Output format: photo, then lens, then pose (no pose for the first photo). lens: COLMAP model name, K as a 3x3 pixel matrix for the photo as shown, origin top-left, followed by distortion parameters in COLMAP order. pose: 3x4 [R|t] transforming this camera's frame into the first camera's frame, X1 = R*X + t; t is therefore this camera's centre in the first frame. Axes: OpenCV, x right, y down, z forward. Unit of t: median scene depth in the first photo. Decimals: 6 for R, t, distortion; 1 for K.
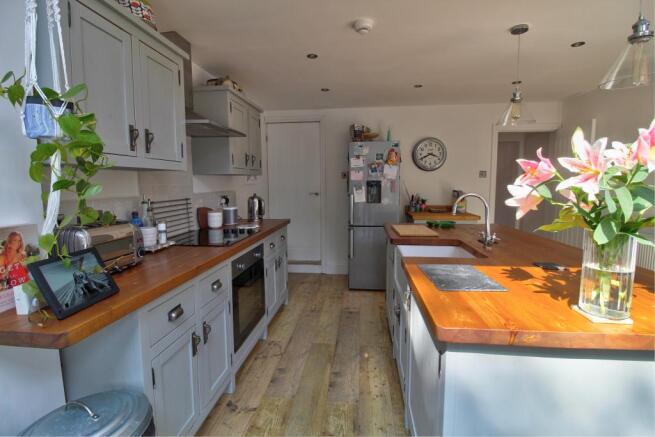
lens RADIAL K [[302.1, 0, 328.6], [0, 302.1, 210.8], [0, 0, 1]] dist [0.000311, -0.000252]
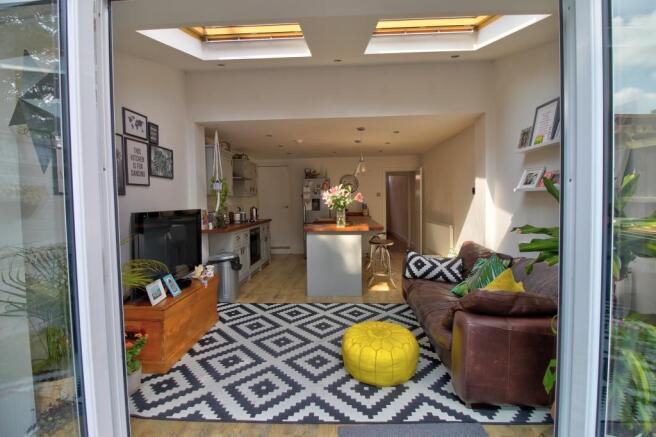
lens RADIAL K [[302.6, 0, 329.1], [0, 302.6, 210.8], [0, 0, 1]] dist [0.000311, -0.000252]
pose [[0.998071, -0.012467, 0.060815, 0.149589], [0.016323, 0.997859, -0.063331, 0.125814], [-0.059895, 0.064201, 0.996138, -1.160294]]
